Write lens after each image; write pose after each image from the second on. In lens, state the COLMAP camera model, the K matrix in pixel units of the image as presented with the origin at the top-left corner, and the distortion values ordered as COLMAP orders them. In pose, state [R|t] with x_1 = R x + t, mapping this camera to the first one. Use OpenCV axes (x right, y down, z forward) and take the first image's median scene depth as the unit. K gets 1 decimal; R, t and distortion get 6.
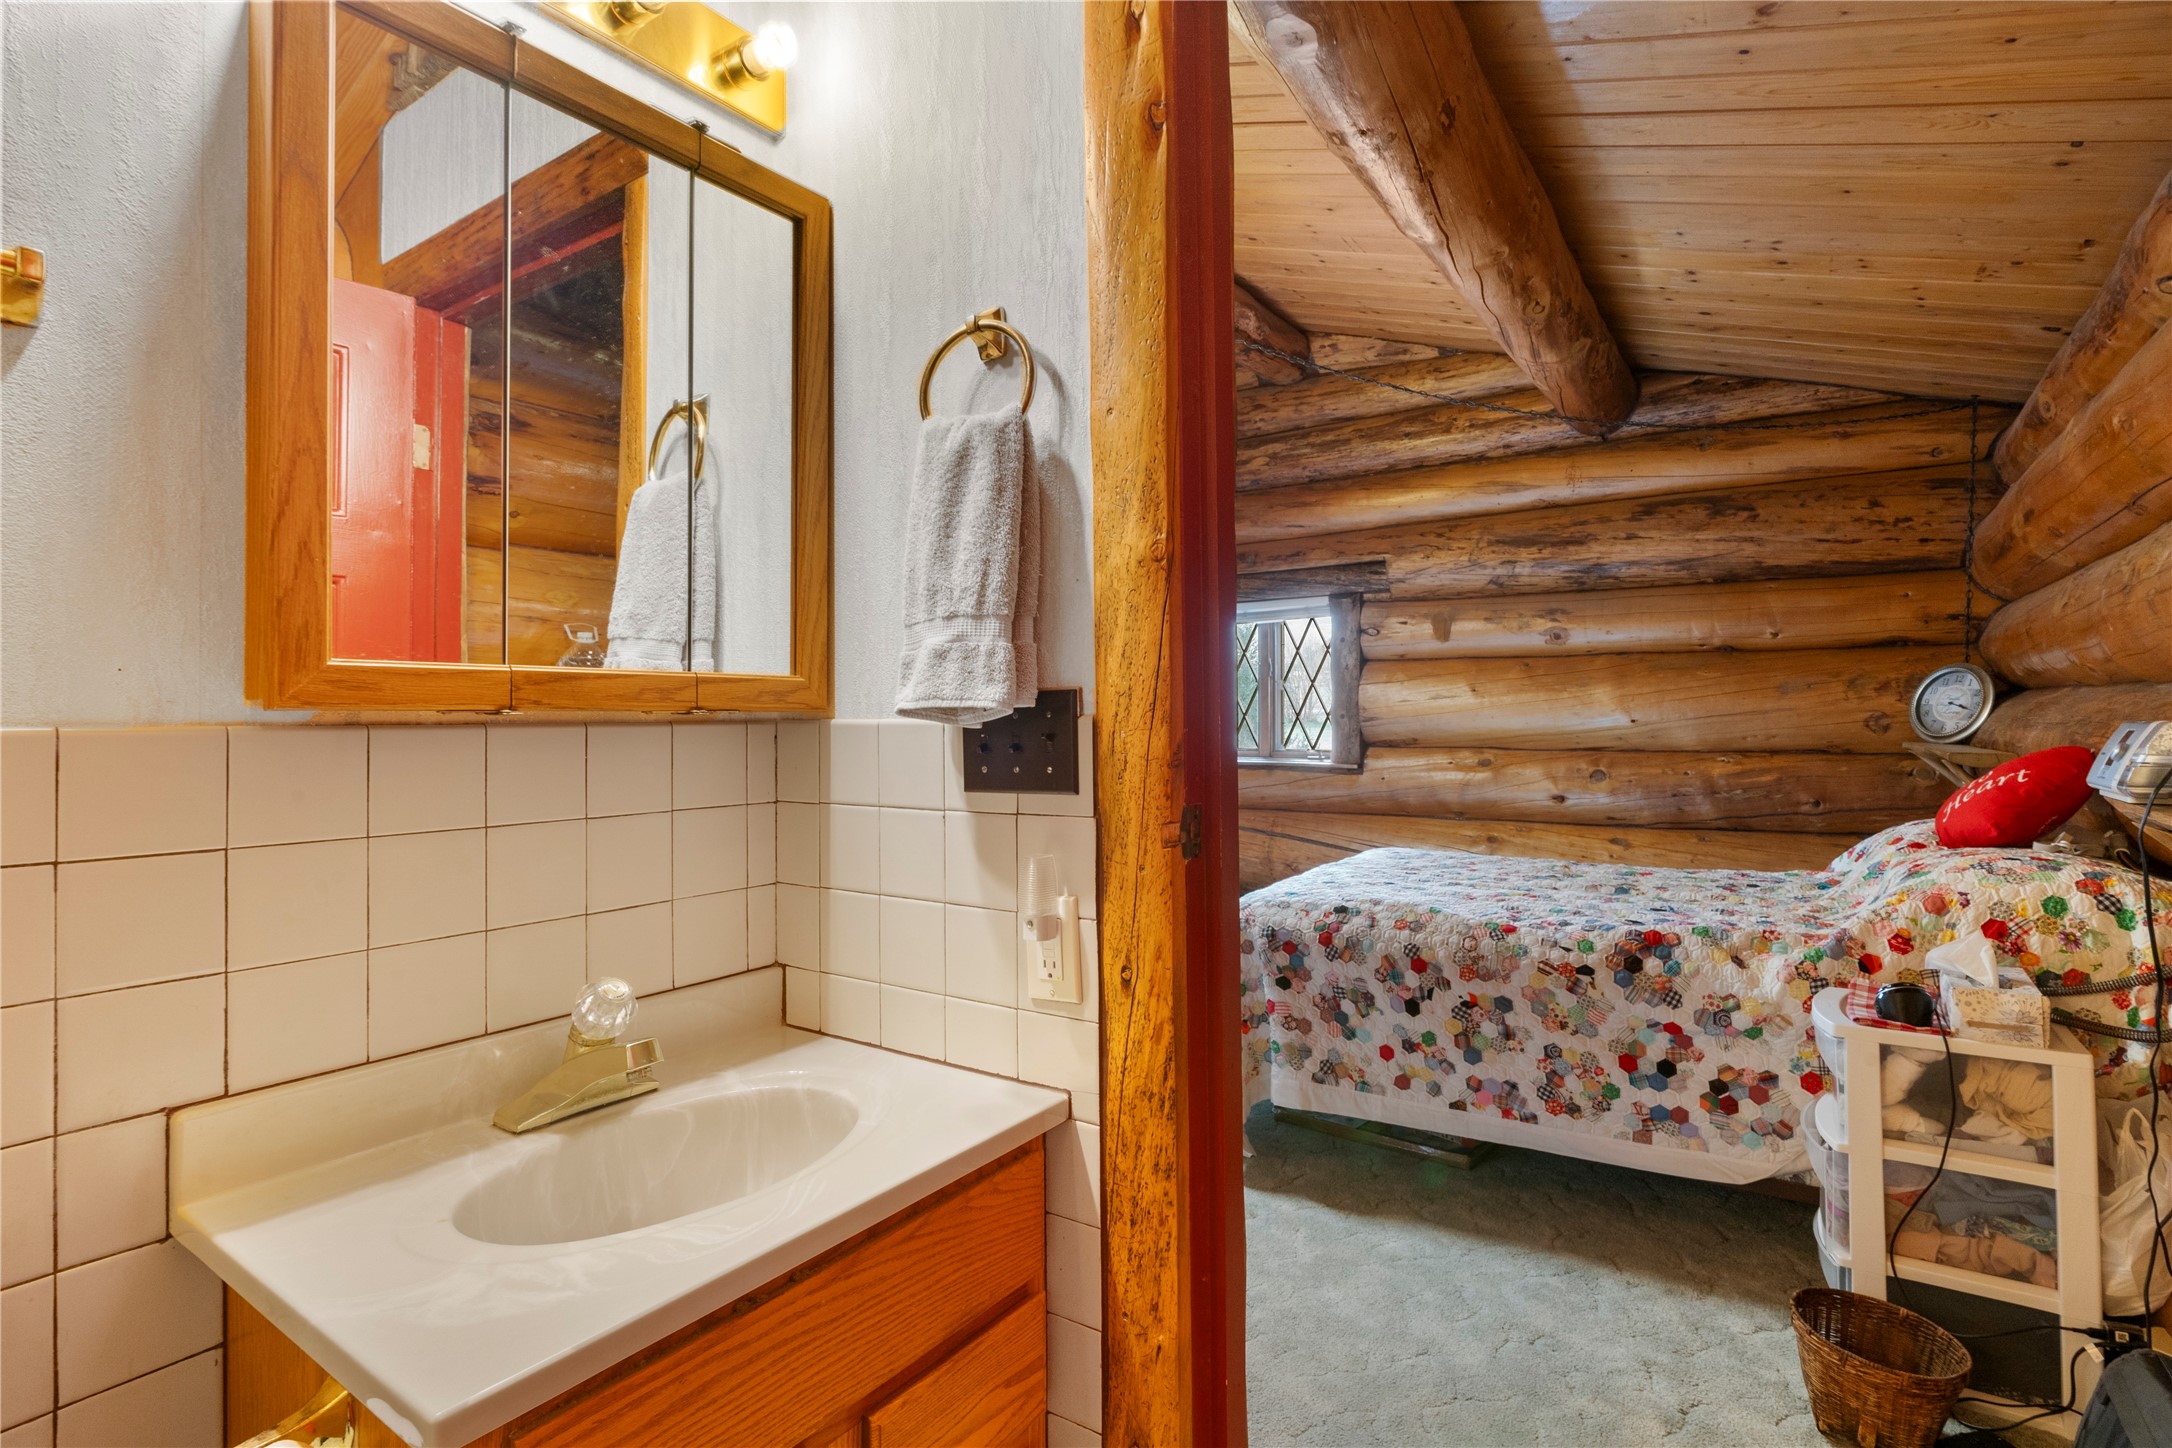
lens RADIAL K [[1051.3, 0, 1086.0], [0, 1051.3, 724.0], [0, 0, 1]] dist [-0.001081, -0.000145]
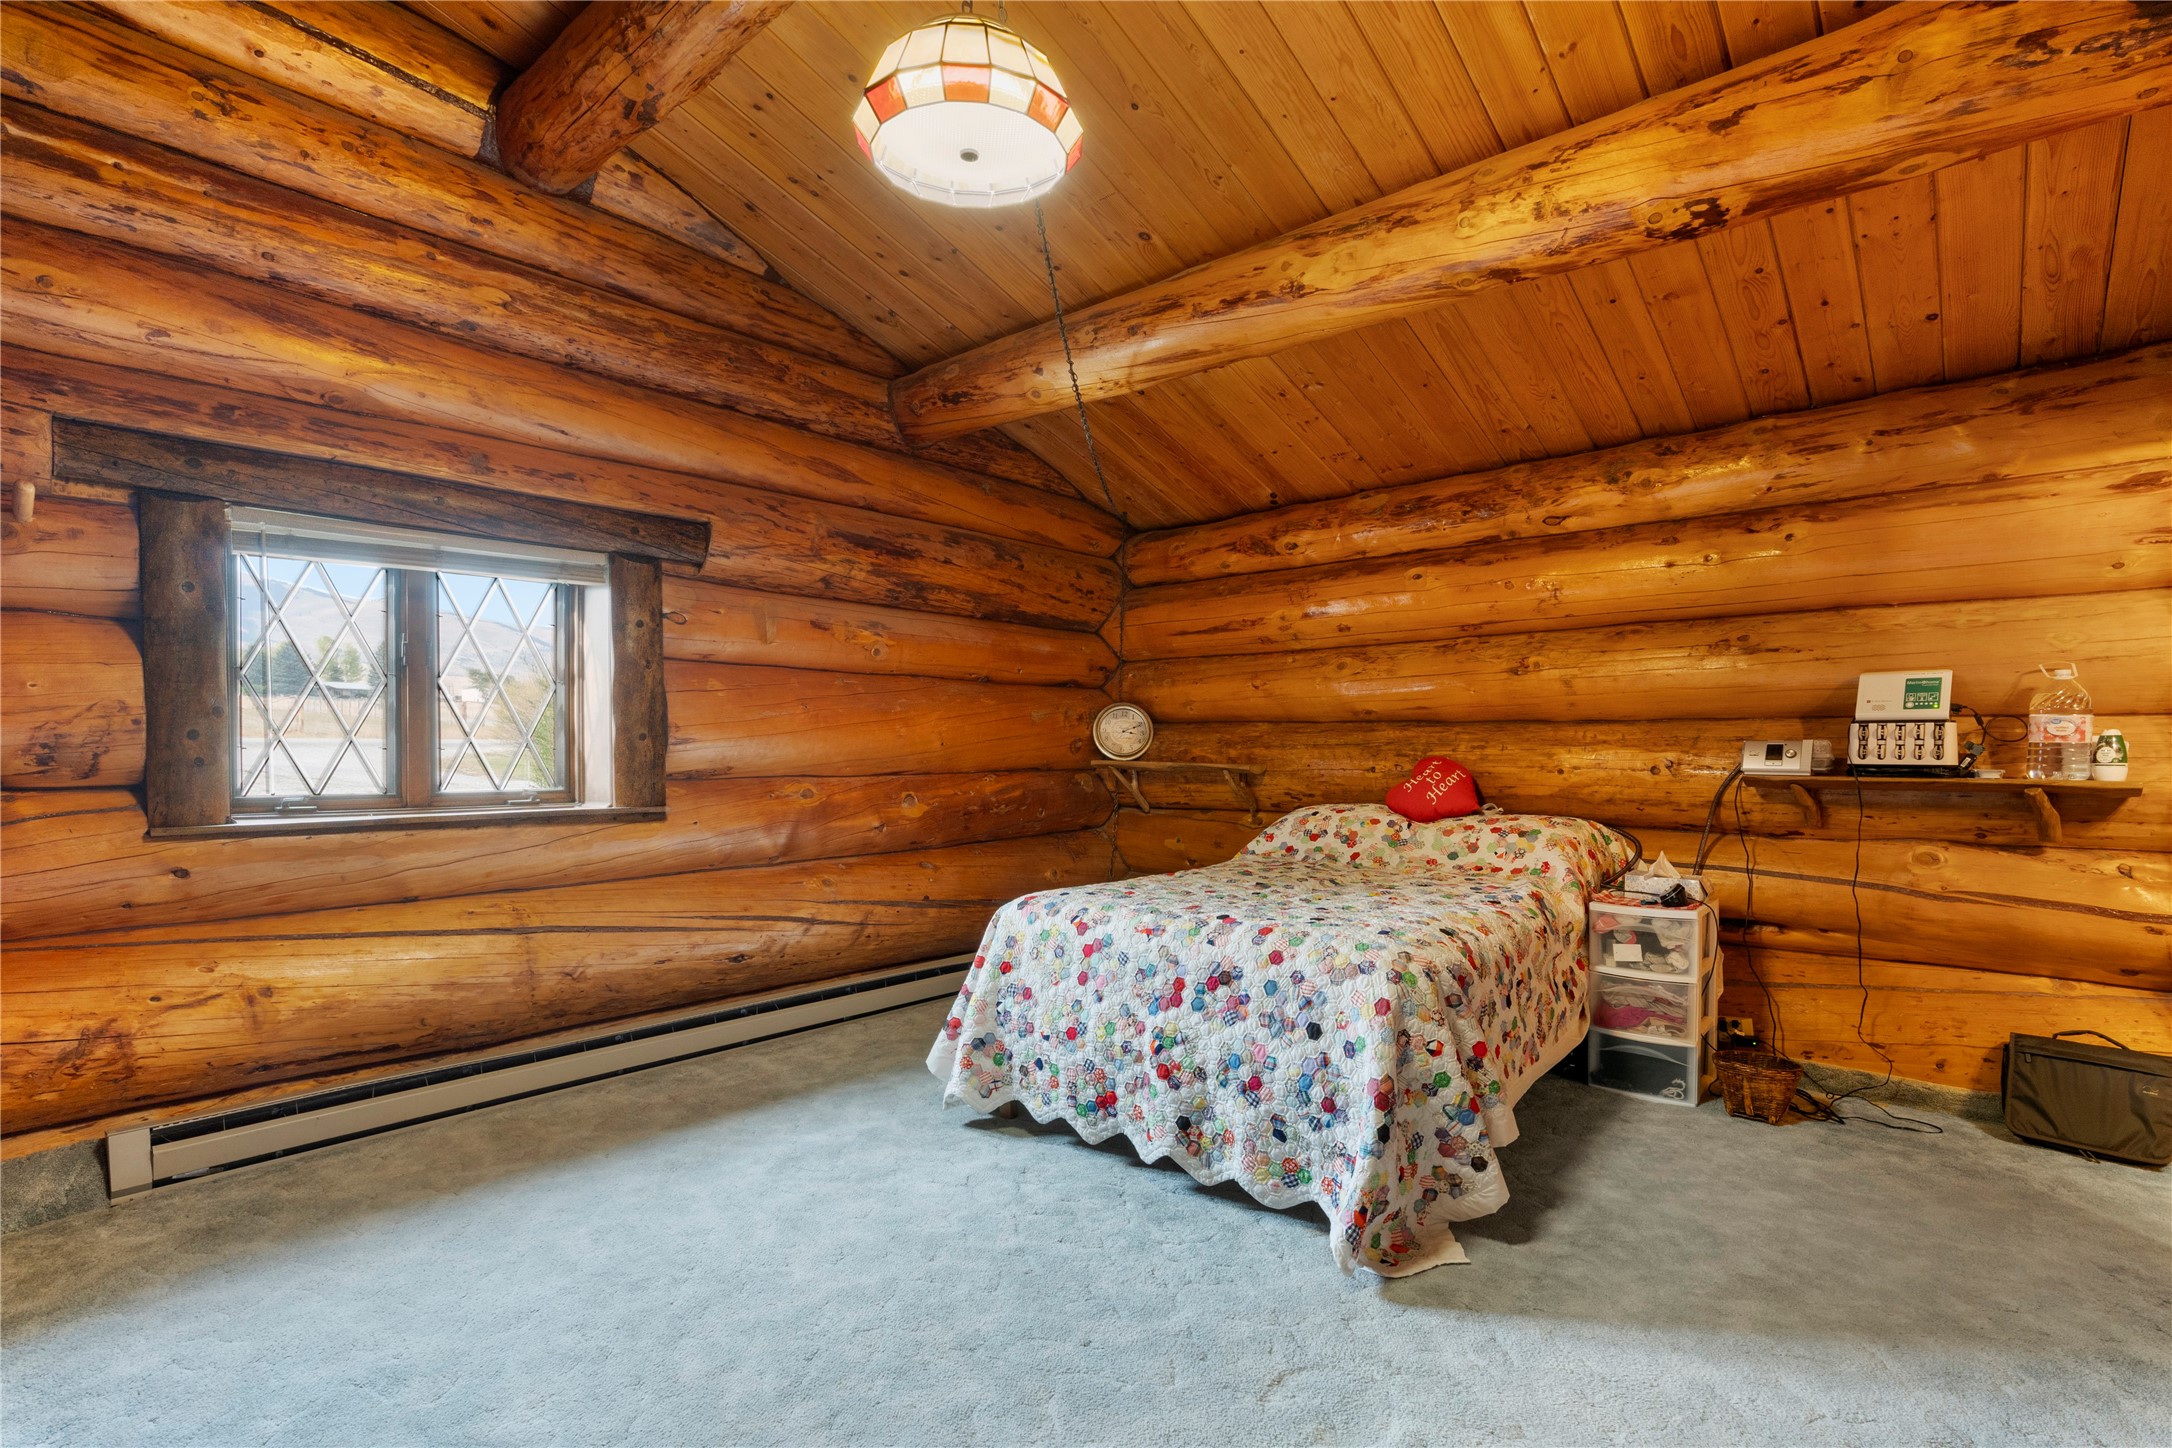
lens RADIAL K [[1049.7, 0, 1087.2], [0, 1049.7, 778.0], [0, 0, 1]] dist [0.000160, 0.000041]
pose [[0.108364, -0.031432, 0.993614, -0.224841], [0.001597, 0.999504, 0.031444, -0.000730], [-0.994110, -0.001821, 0.108361, 0.357765]]
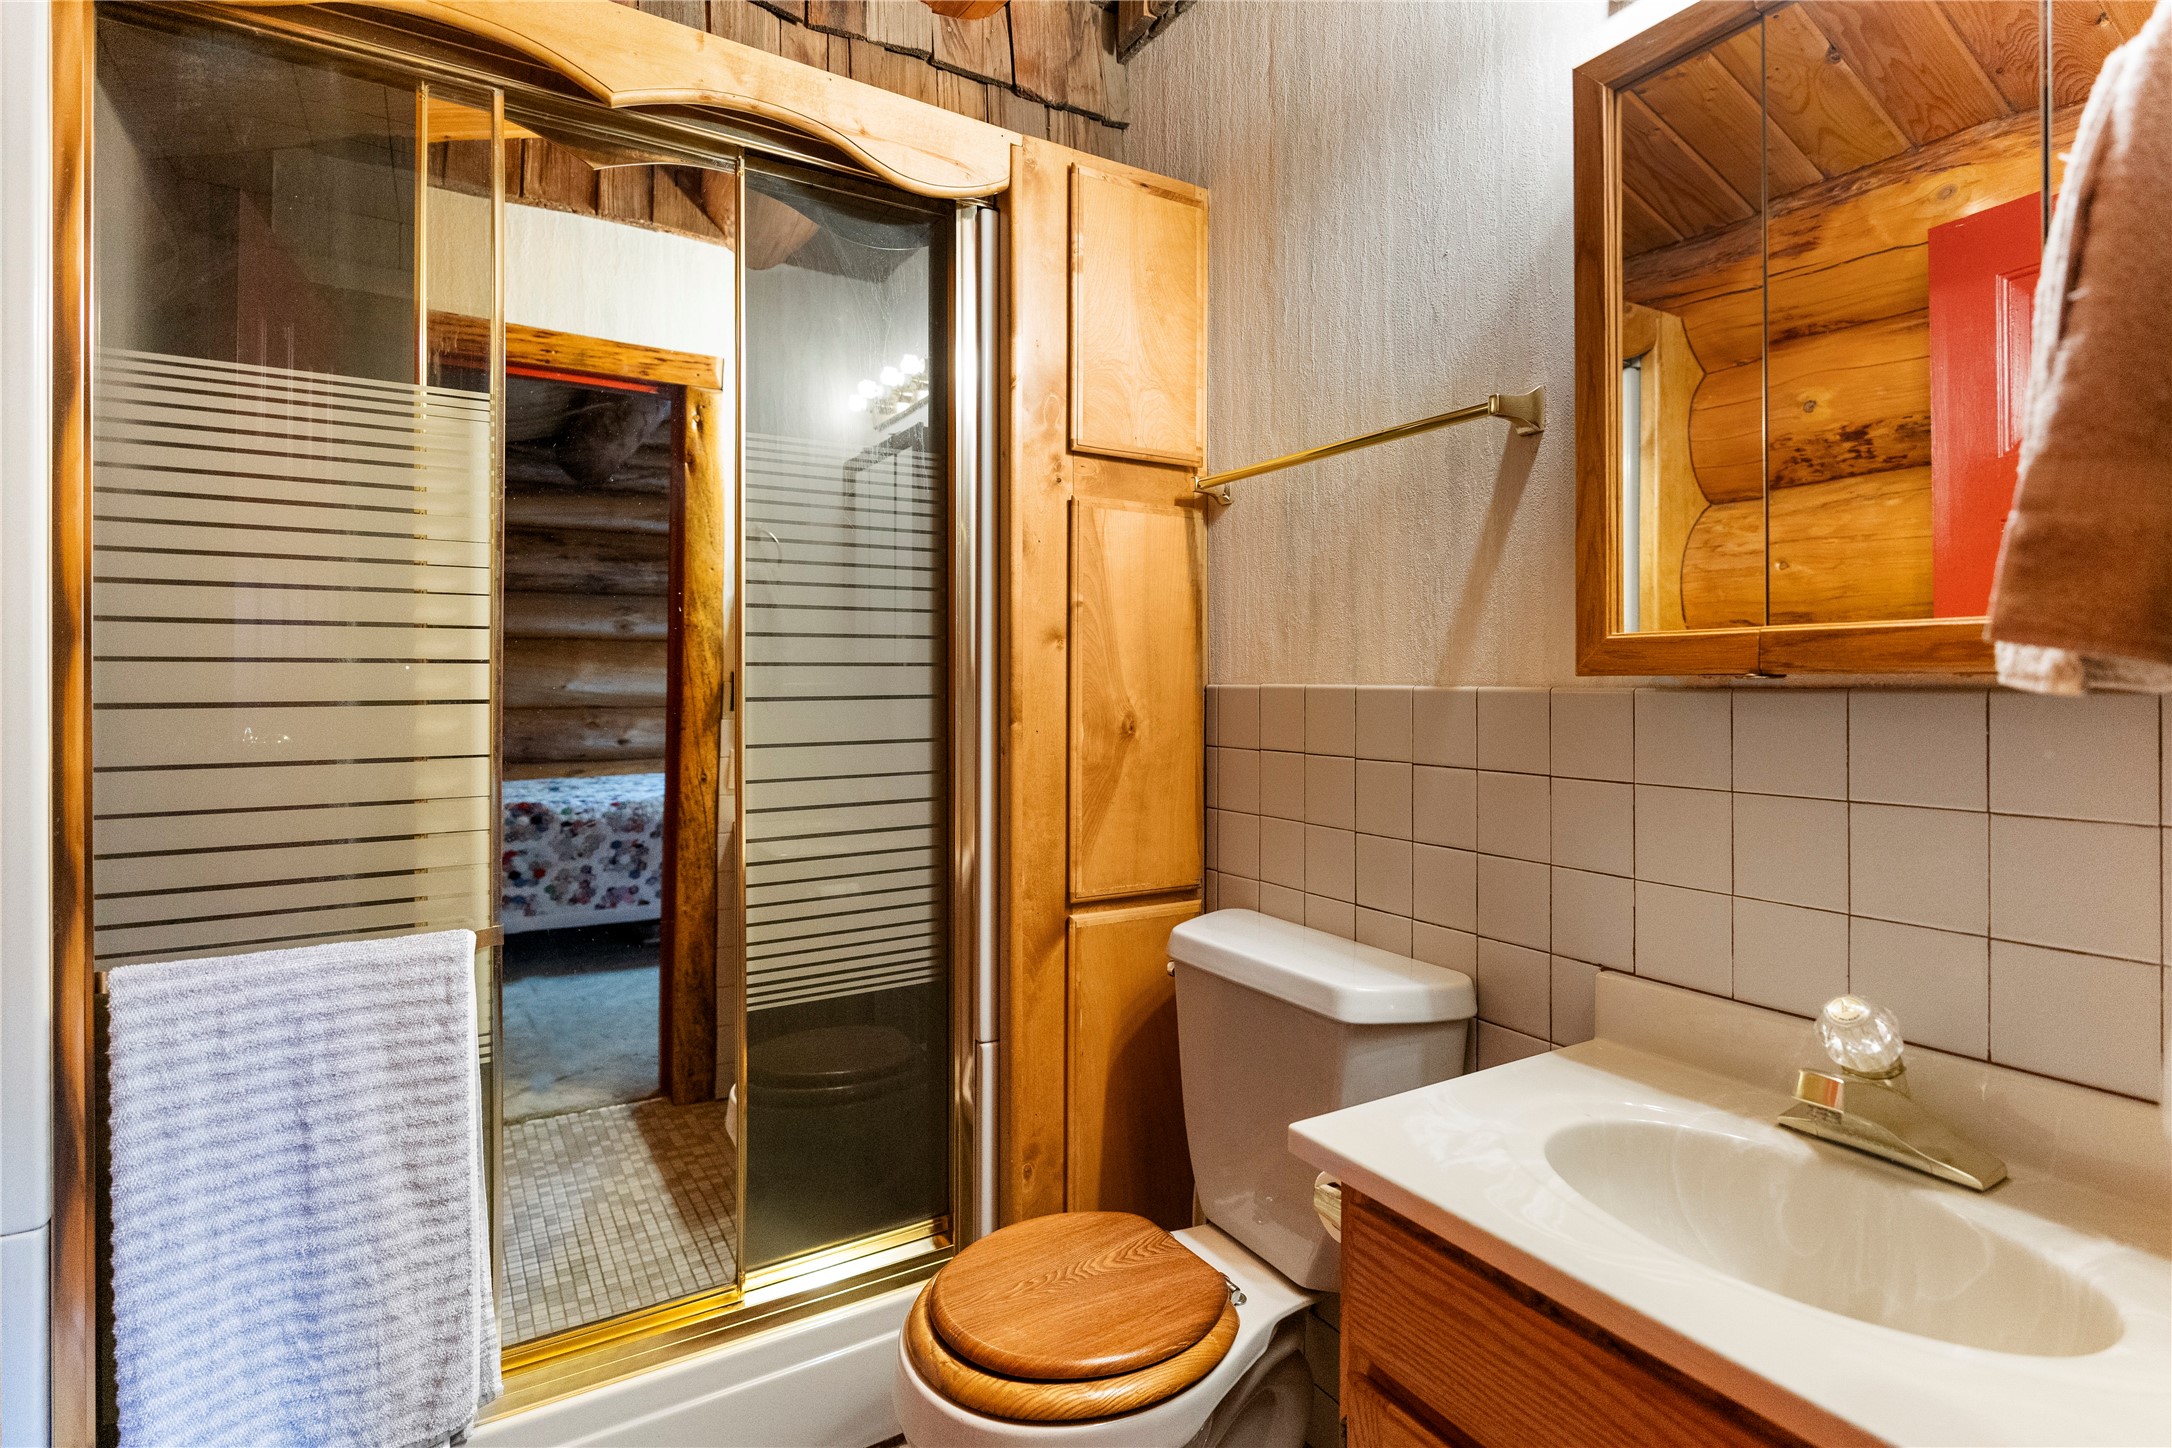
lens RADIAL K [[1041.0, 0, 1086.9], [0, 1041.0, 681.3], [0, 0, 1]] dist [-0.001574, -0.000373]
pose [[-0.398098, 0.001711, -0.917341, 0.766169], [-0.003963, 0.999986, 0.003585, -0.009667], [0.917334, 0.005062, -0.398085, 1.097886]]
